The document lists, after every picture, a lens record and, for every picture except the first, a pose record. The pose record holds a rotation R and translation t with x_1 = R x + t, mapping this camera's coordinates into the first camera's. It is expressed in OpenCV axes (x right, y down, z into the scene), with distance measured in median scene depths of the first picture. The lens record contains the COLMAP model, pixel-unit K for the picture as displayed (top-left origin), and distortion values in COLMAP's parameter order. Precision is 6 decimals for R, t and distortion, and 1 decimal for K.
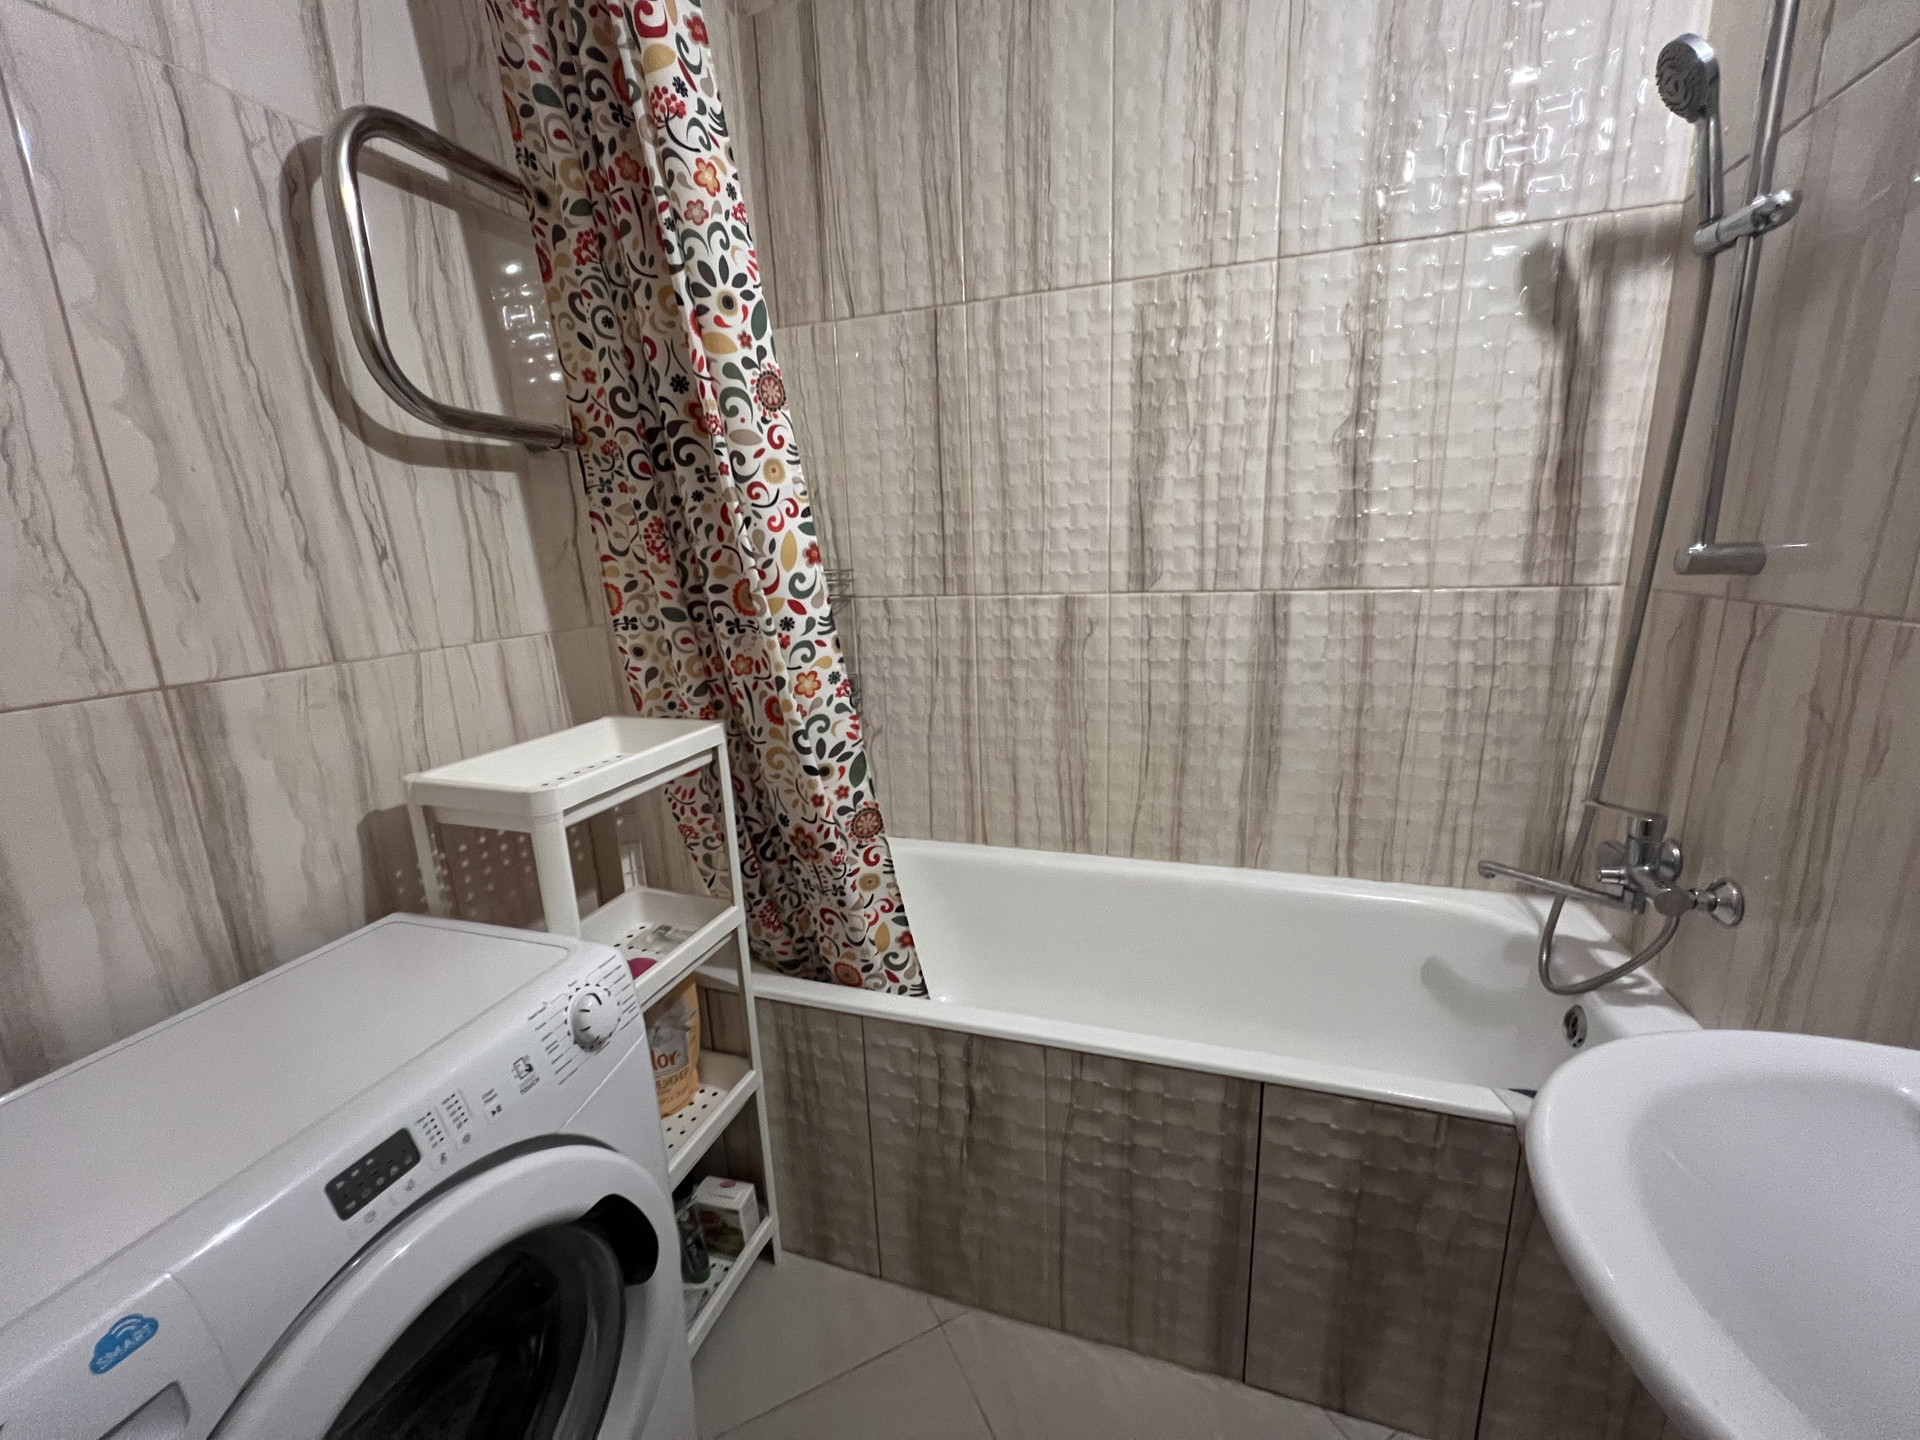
lens RADIAL K [[766.6, 0, 959.6], [0, 766.6, 723.7], [0, 0, 1]] dist [-0.000324, -0.000196]
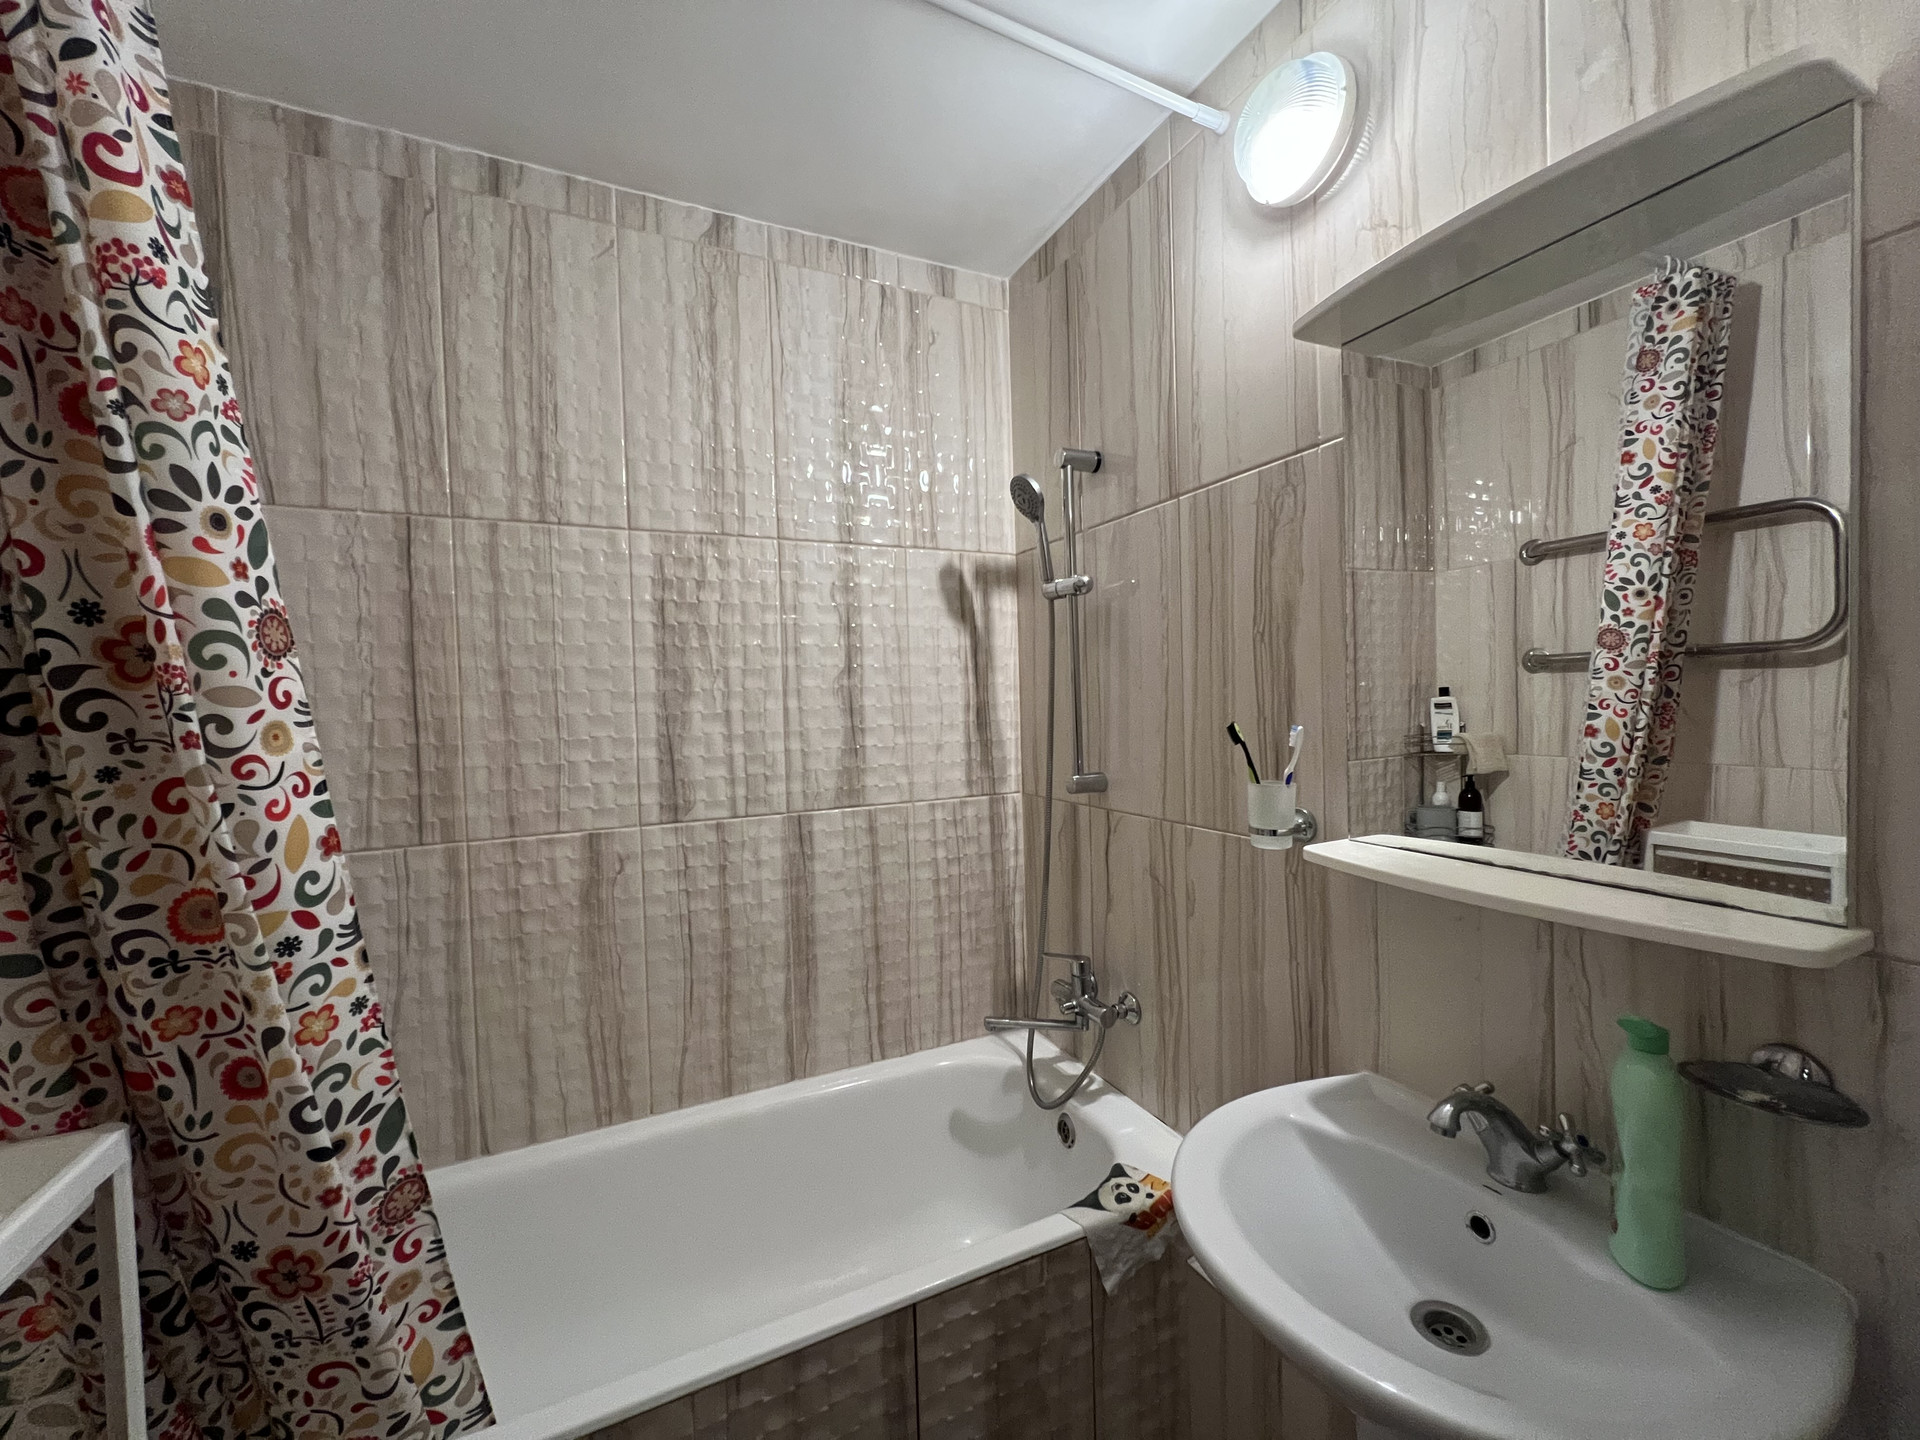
lens RADIAL K [[766.6, 0, 957.0], [0, 766.6, 722.9], [0, 0, 1]] dist [-0.000324, -0.000196]
pose [[0.720156, -0.003683, 0.693802, -0.234719], [0.157097, 0.974880, -0.157890, -0.106717], [-0.675792, 0.222700, 0.702645, 0.043238]]
